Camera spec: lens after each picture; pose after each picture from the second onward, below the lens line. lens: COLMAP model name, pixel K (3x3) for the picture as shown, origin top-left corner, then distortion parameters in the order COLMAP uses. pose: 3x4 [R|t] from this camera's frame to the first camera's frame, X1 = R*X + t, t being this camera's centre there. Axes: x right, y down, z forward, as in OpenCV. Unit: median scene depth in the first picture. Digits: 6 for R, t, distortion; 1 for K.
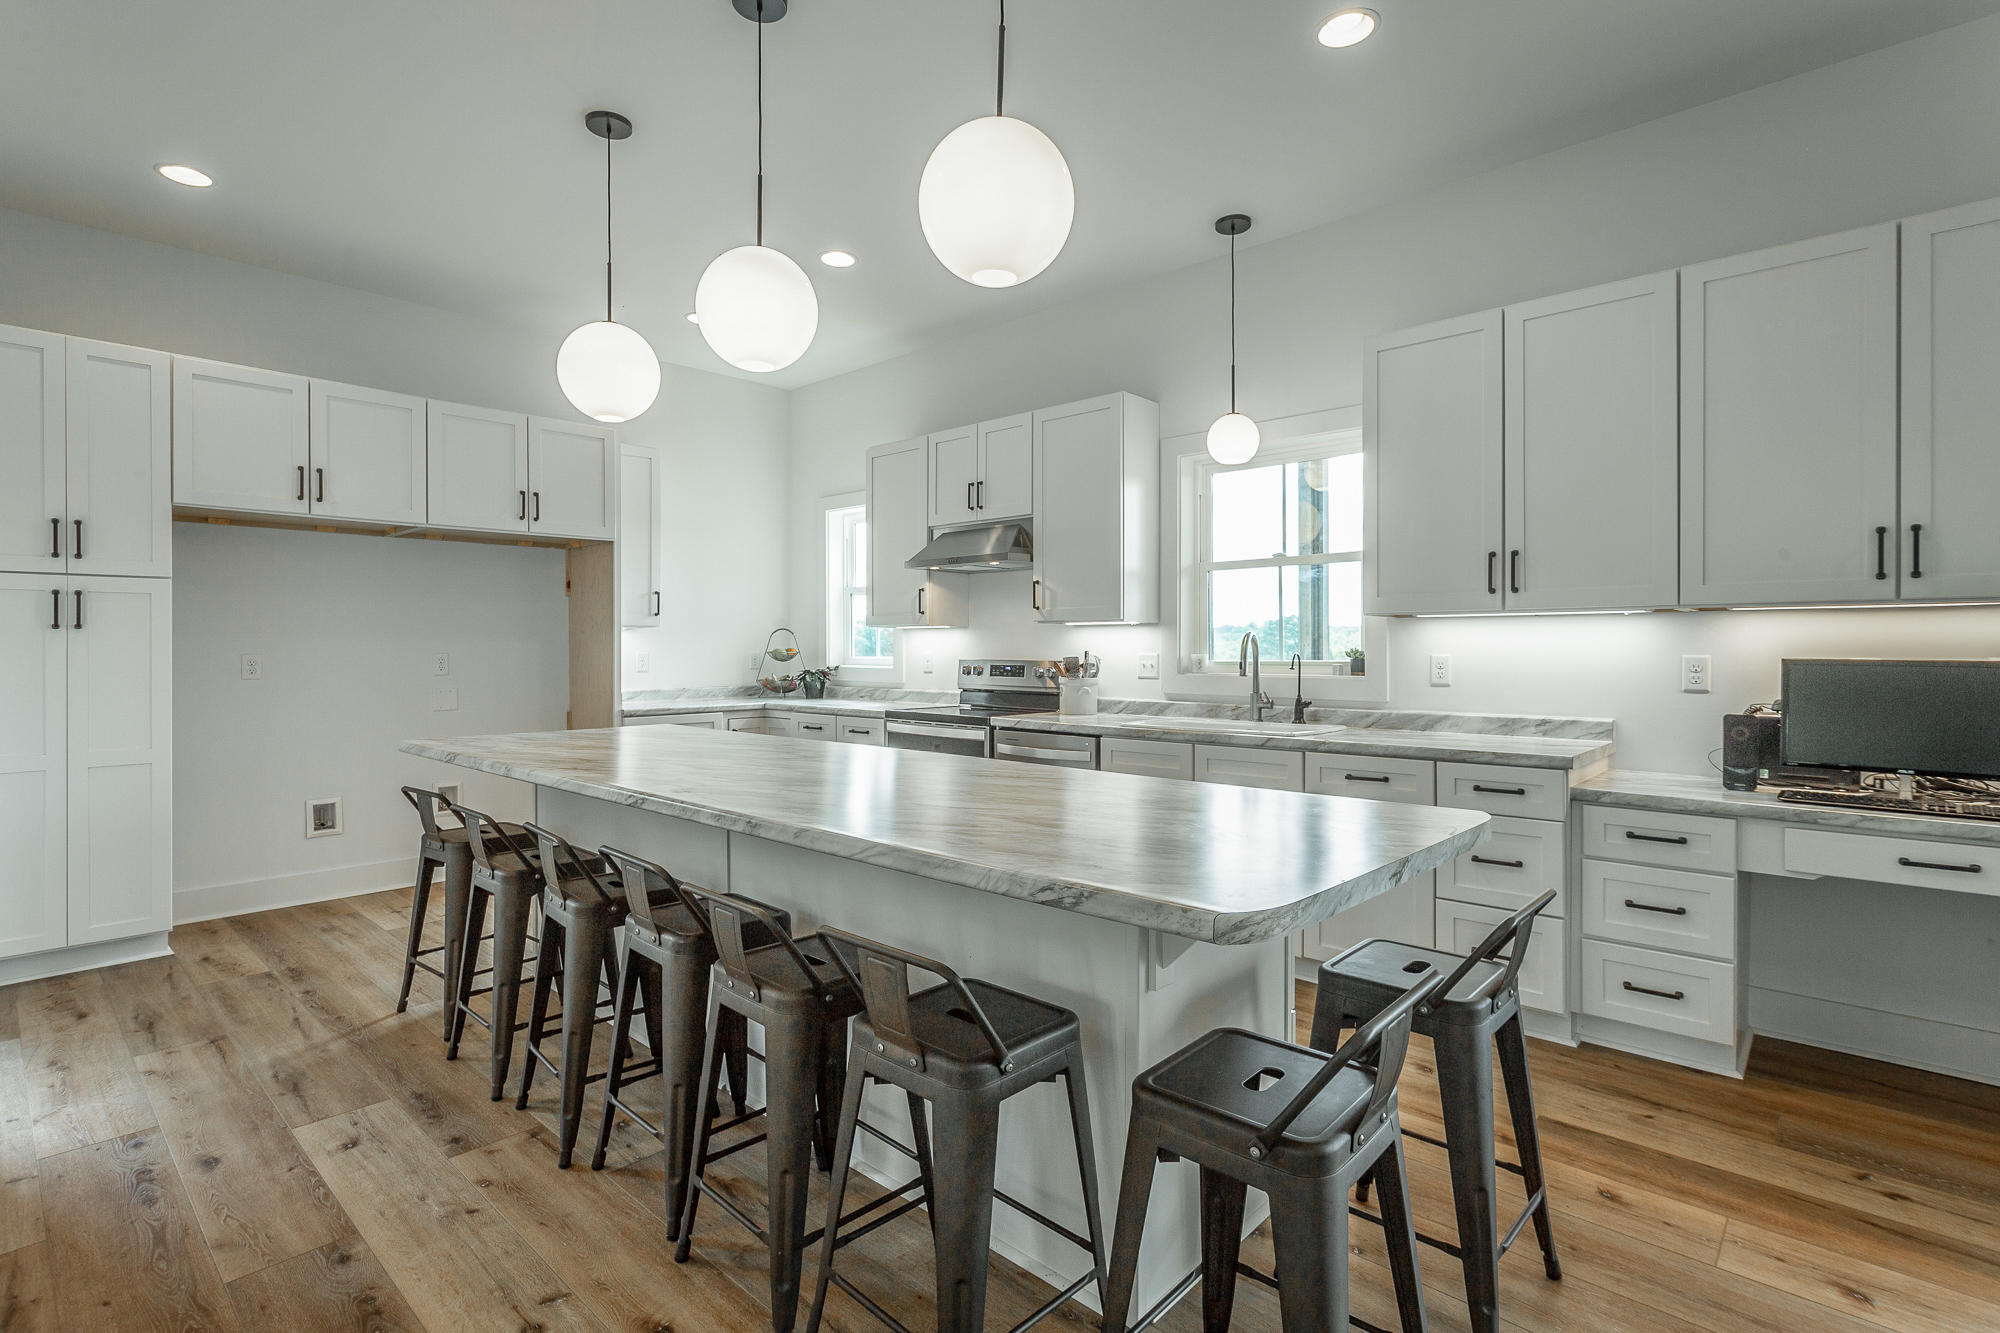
lens RADIAL K [[942.4, 0, 998.6], [0, 942.4, 658.8], [0, 0, 1]] dist [-0.002132, 0.001040]
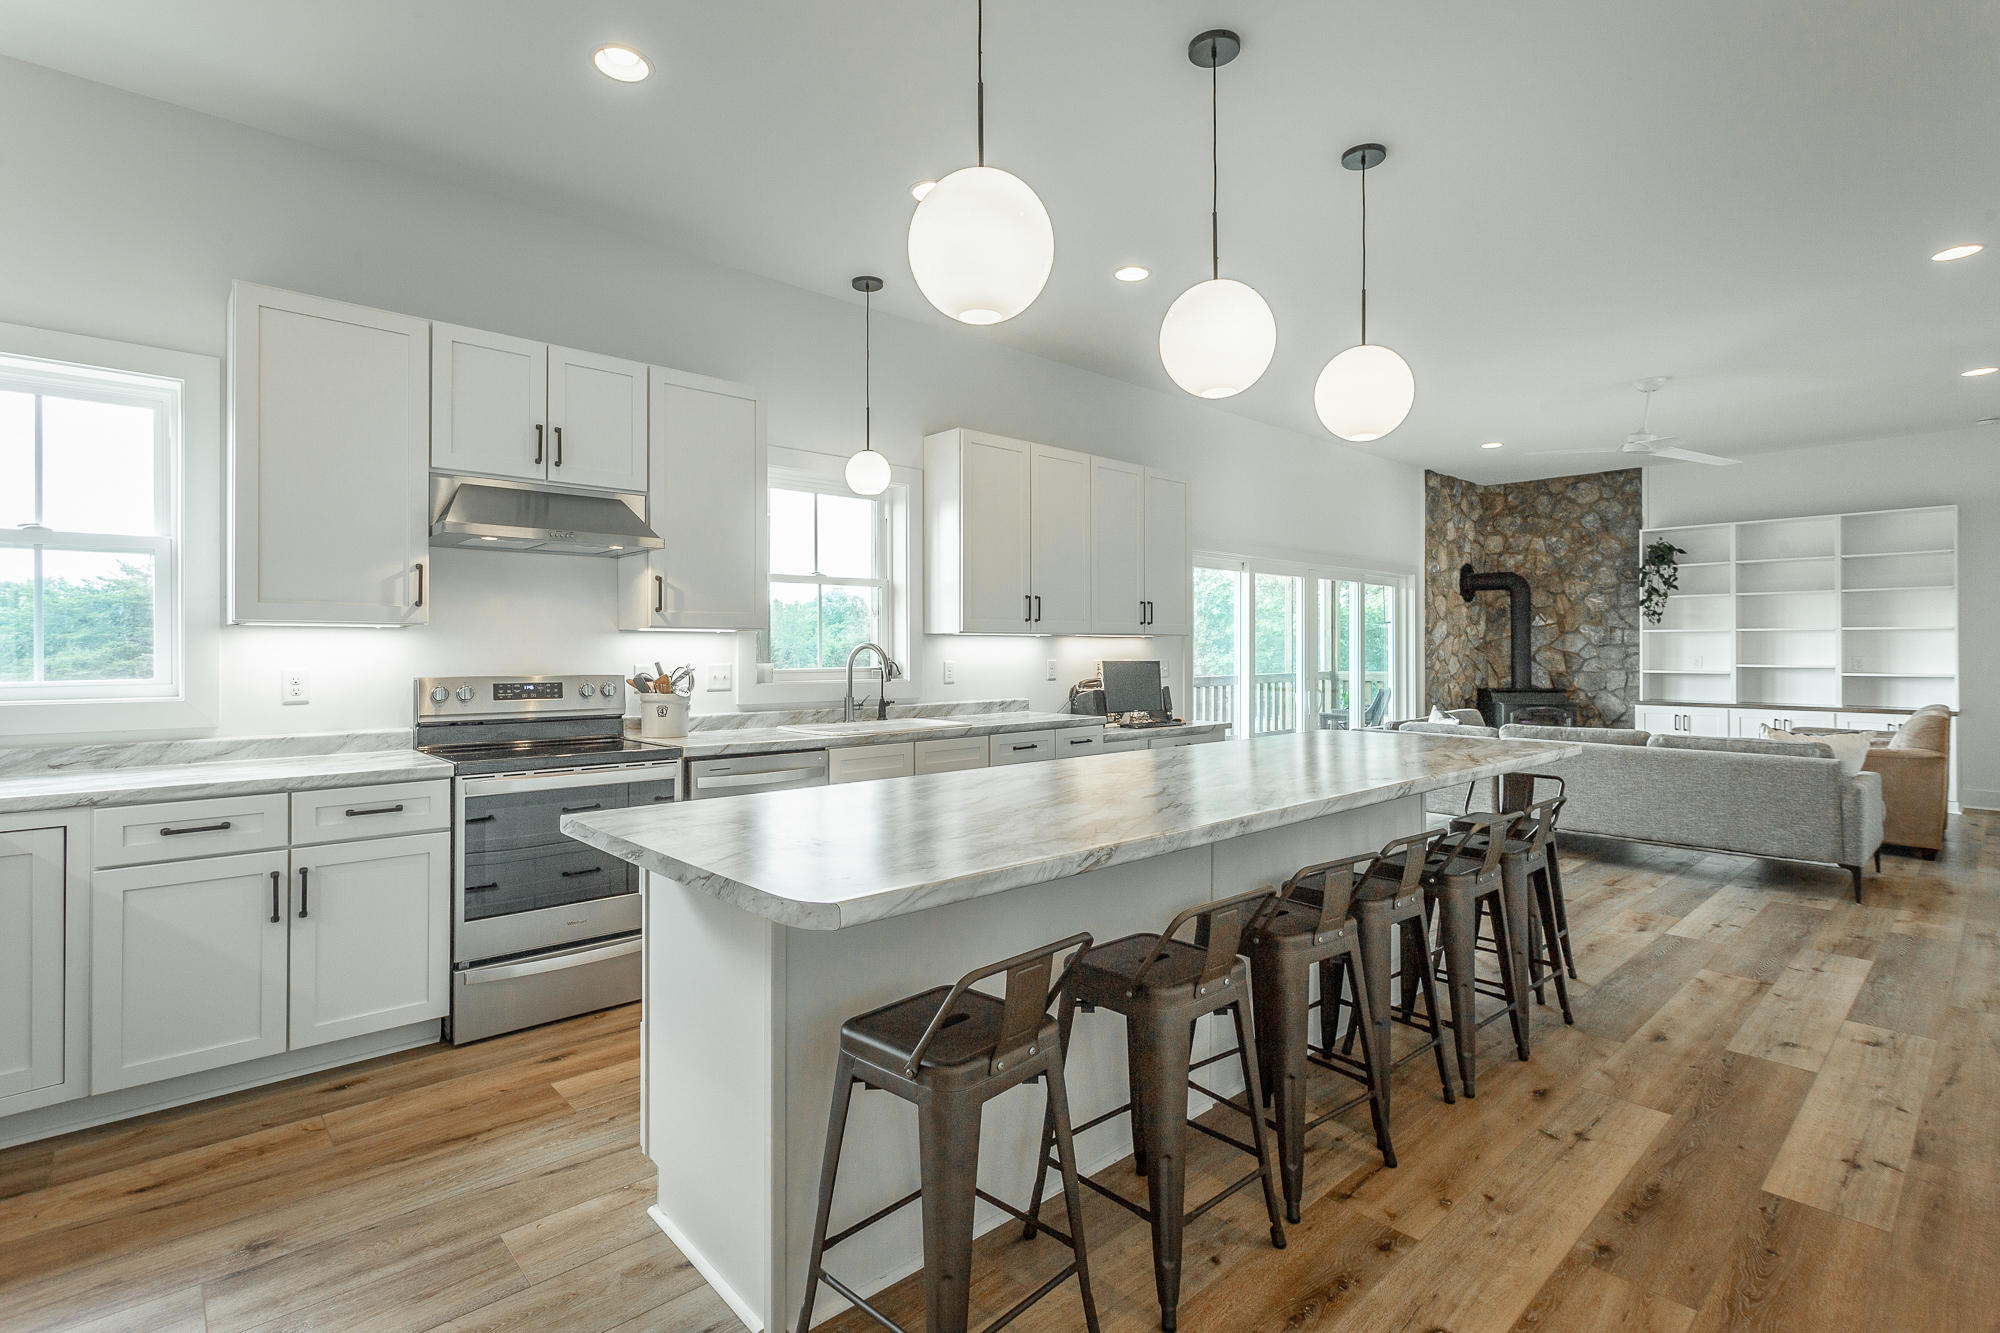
lens RADIAL K [[942.4, 0, 998.7], [0, 942.4, 656.0], [0, 0, 1]] dist [-0.002132, 0.001040]
pose [[0.093923, -0.003496, 0.995573, -0.857509], [0.017339, 0.999848, 0.001875, -0.012123], [-0.995428, 0.017086, 0.093970, 0.746760]]
